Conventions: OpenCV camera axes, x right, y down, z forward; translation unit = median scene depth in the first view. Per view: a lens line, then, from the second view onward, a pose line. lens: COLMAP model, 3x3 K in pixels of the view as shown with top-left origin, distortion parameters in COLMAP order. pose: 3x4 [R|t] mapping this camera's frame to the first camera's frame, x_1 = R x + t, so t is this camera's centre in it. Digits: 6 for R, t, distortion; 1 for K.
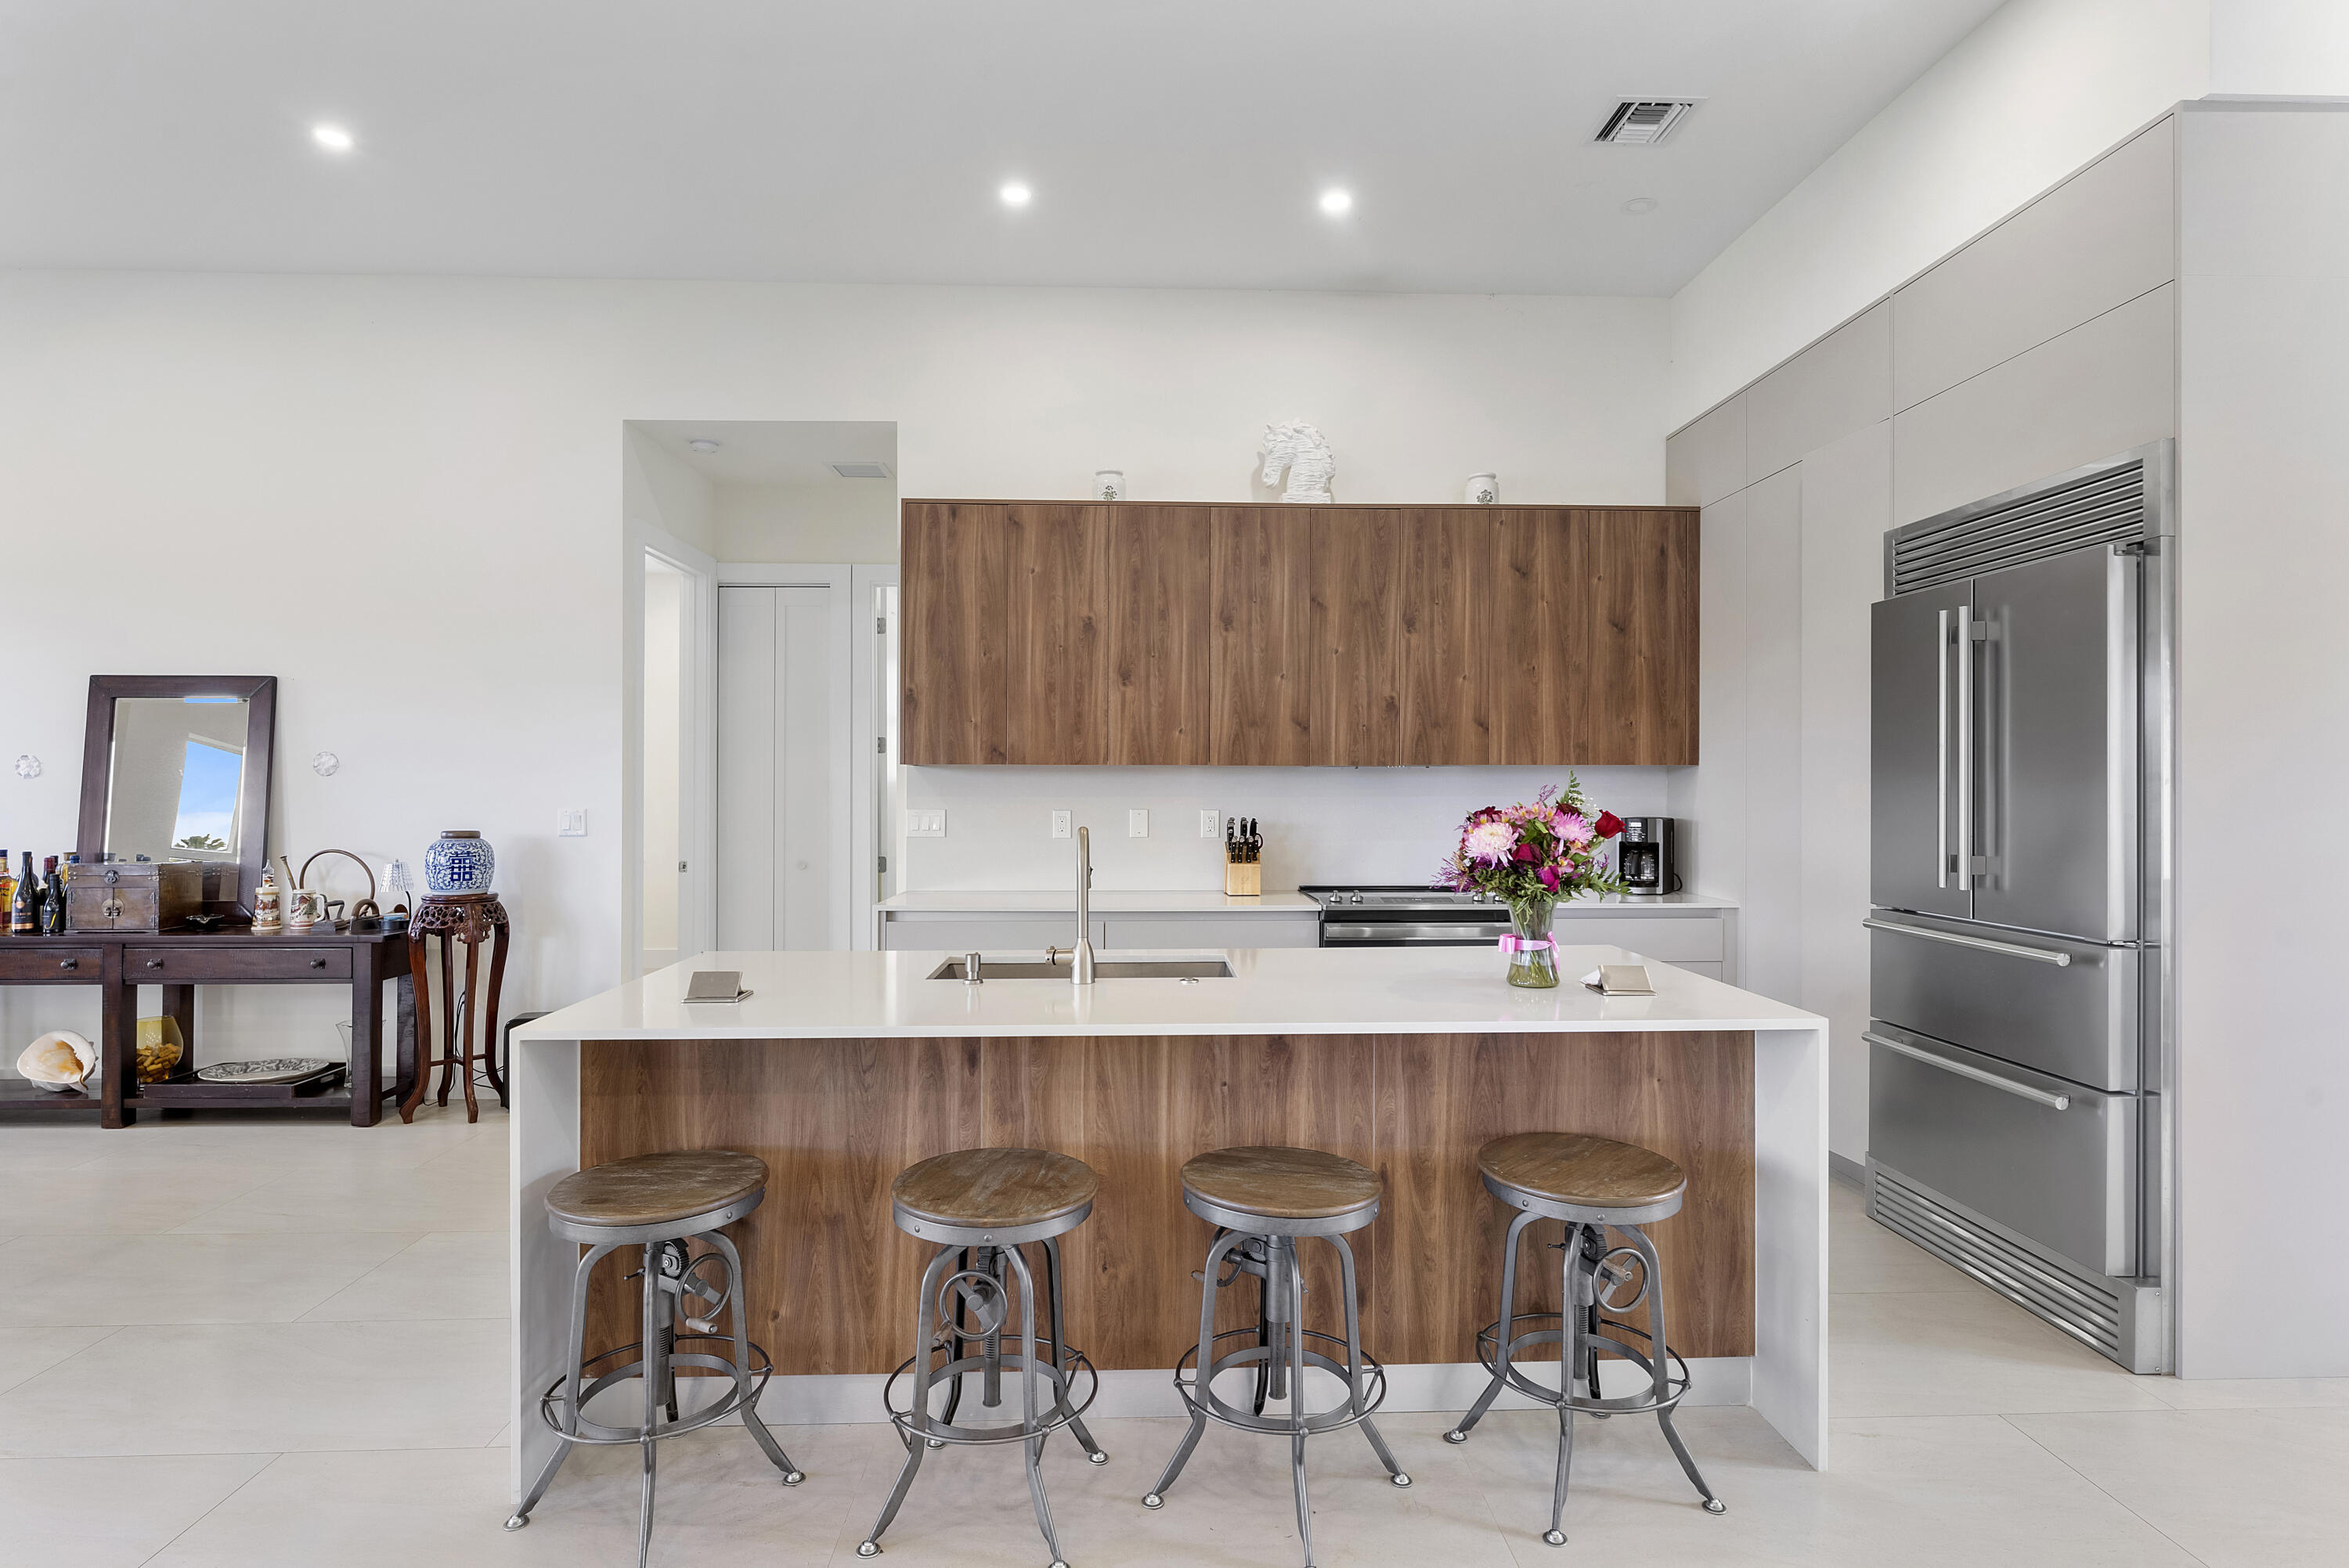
lens RADIAL K [[1199.7, 0, 1174.5], [0, 1199.7, 784.0], [0, 0, 1]] dist [-0.002661, -0.000166]
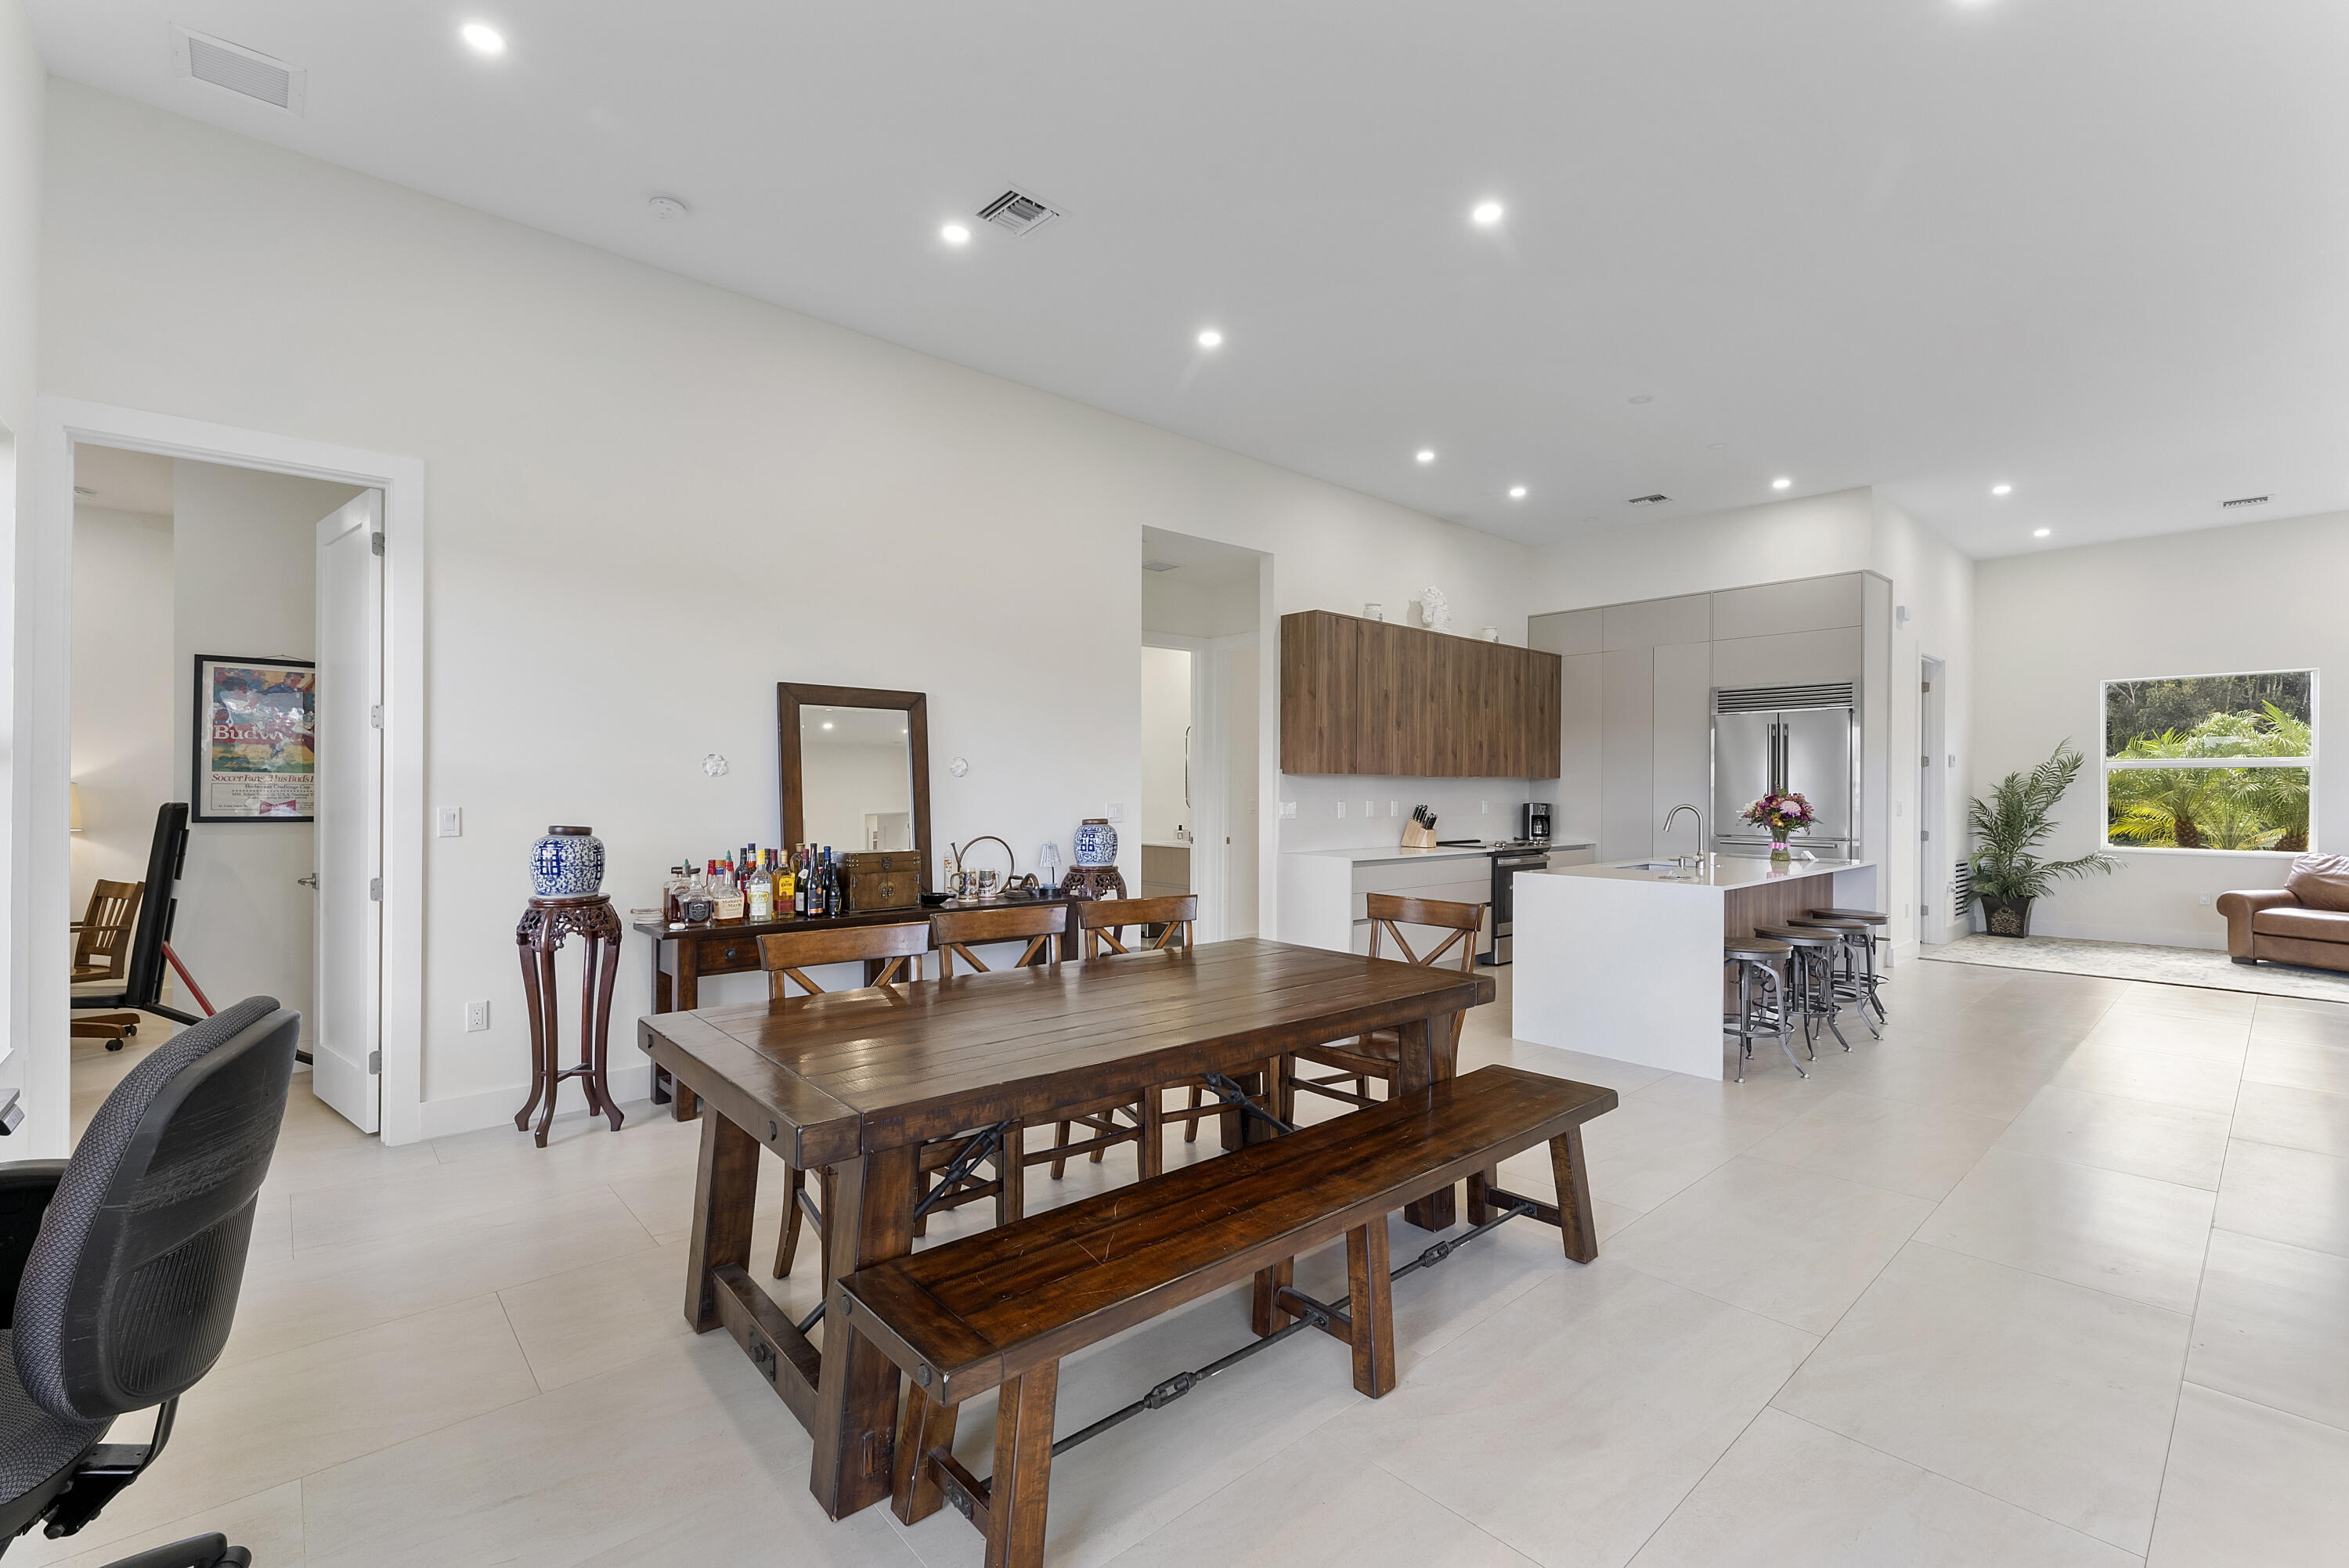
lens RADIAL K [[1027.1, 0, 1174.5], [0, 1027.1, 784.0], [0, 0, 1]] dist [-0.001194, -0.003198]
pose [[0.767599, 0.005093, 0.640910, -1.252641], [-0.003892, 0.999987, -0.003285, 0.003378], [-0.640918, 0.000028, 0.767609, 0.054172]]
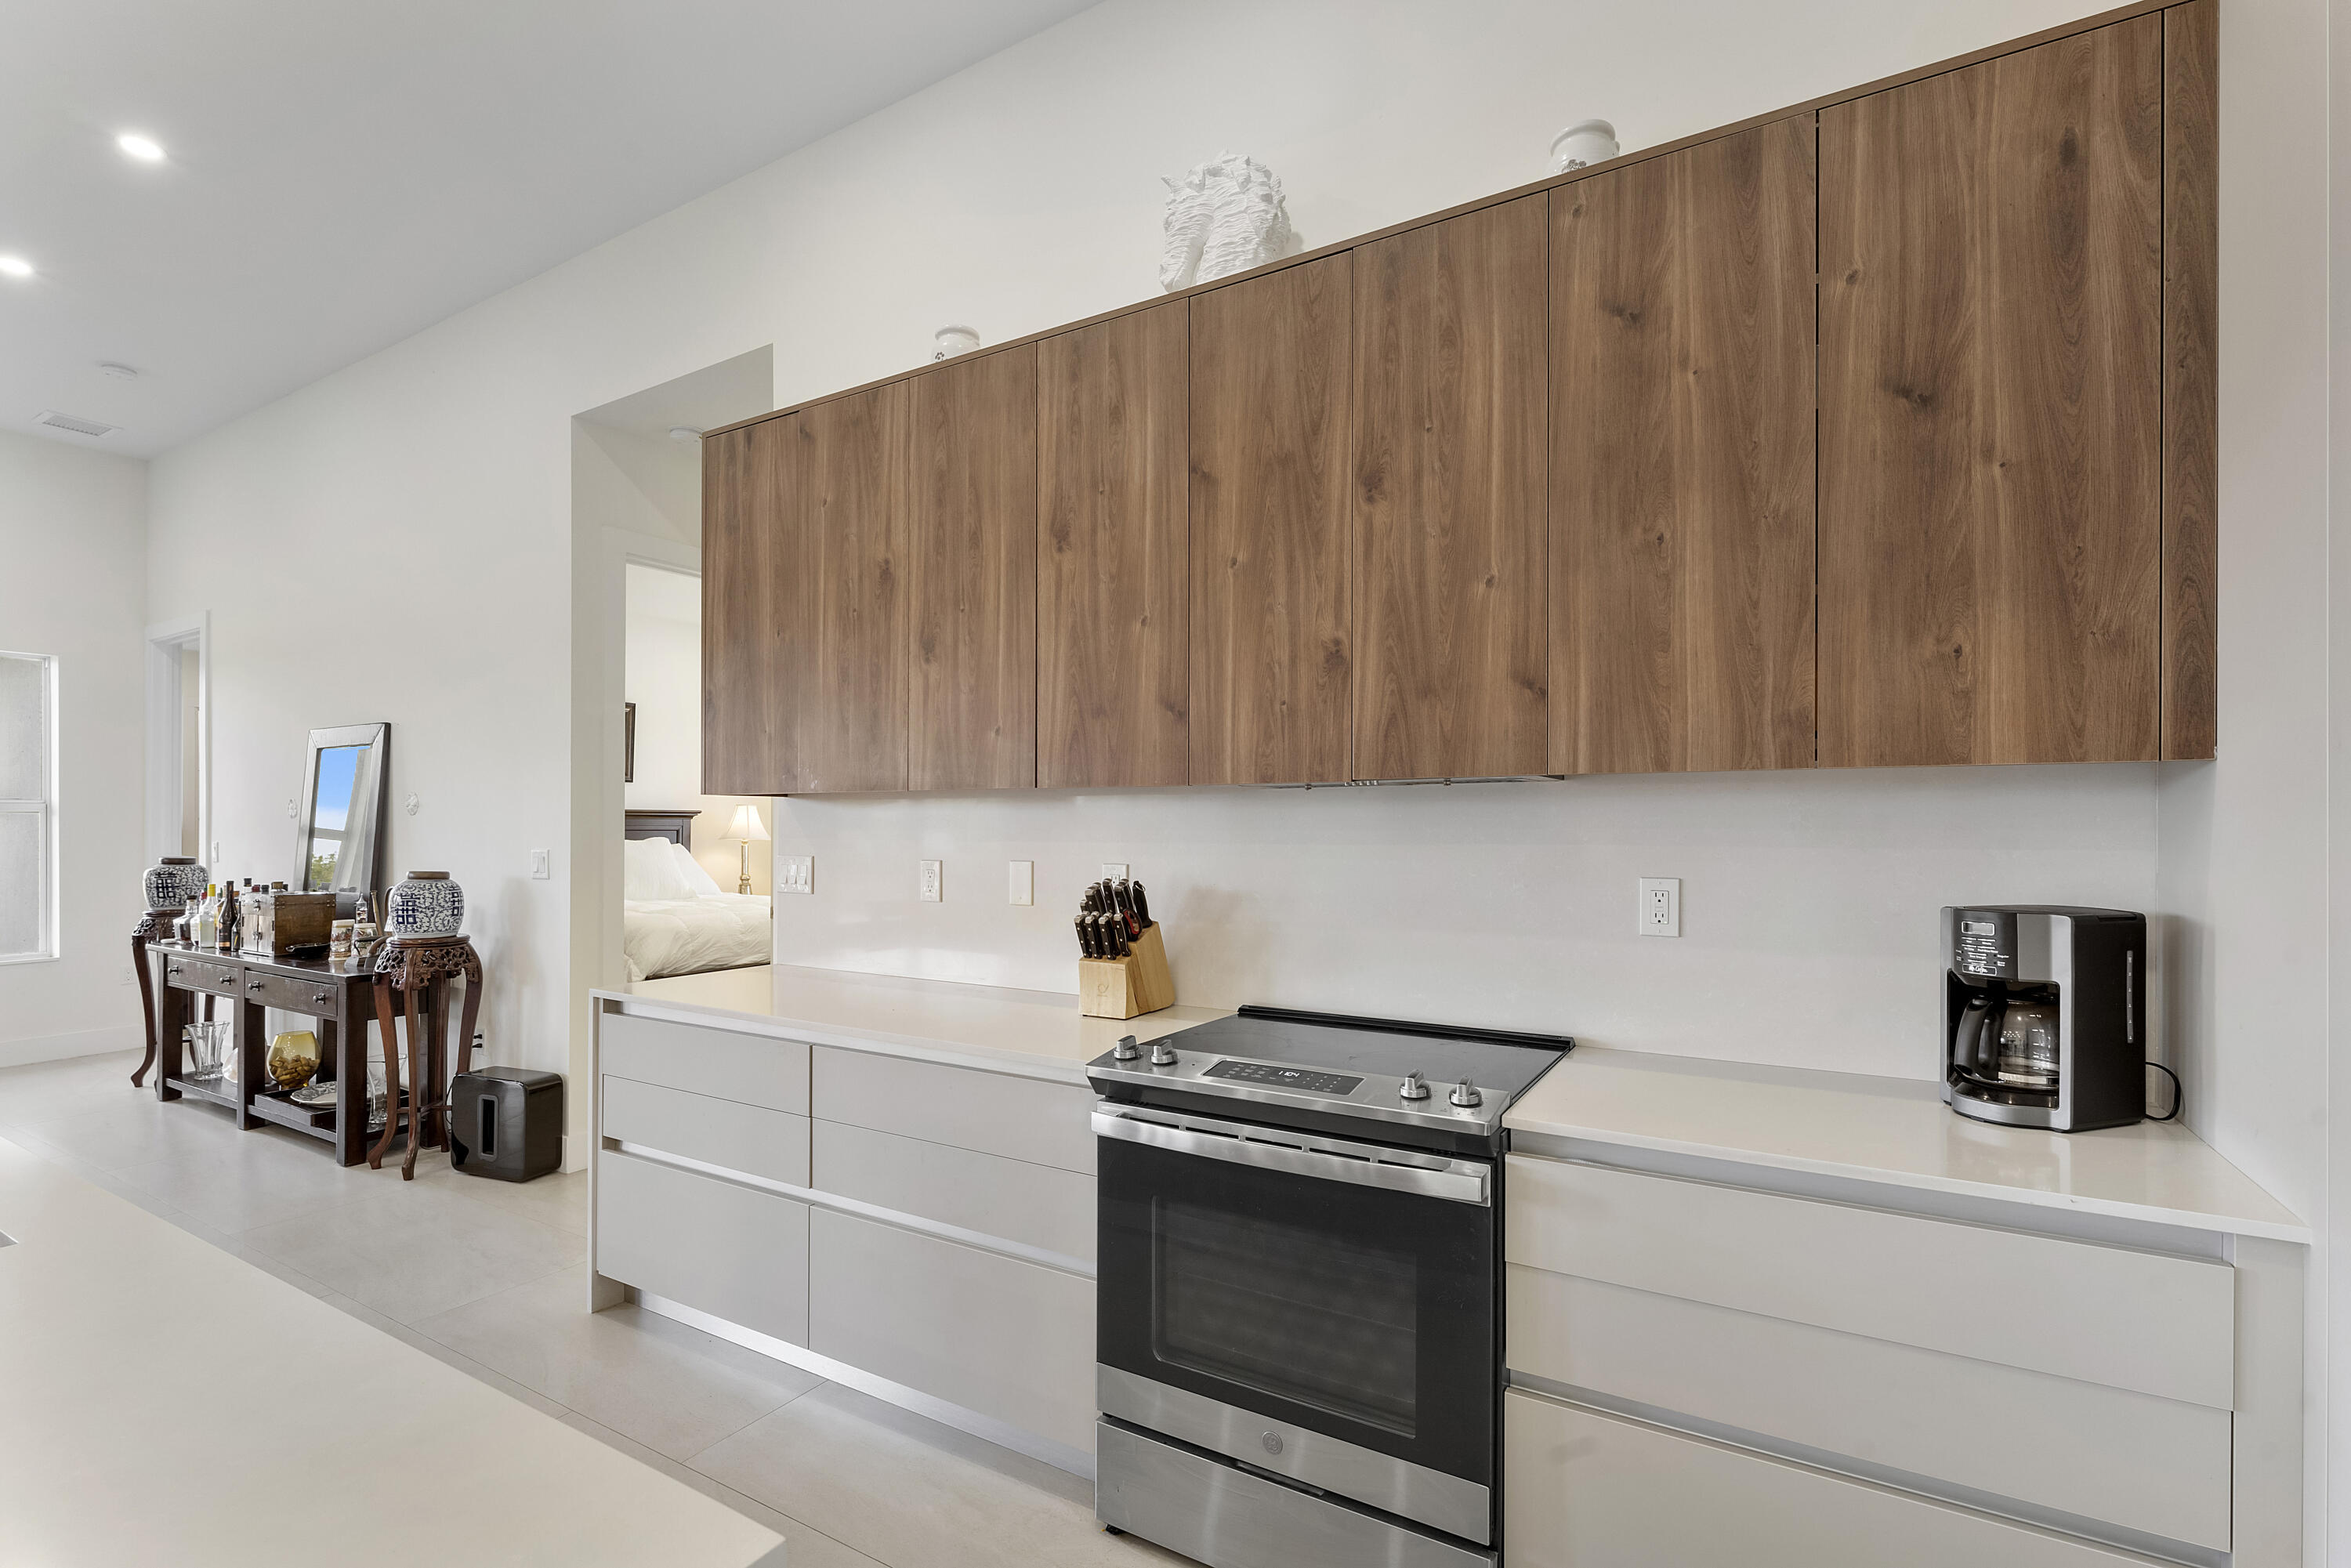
lens RADIAL K [[1151.7, 0, 1131.1], [0, 1151.7, 835.1], [0, 0, 1]] dist [0.004946, 0.000446]
pose [[0.817516, -0.000243, -0.575905, 0.383220], [-0.007604, 0.999908, -0.011217, 0.011932], [0.575855, 0.013549, 0.817439, 0.575600]]
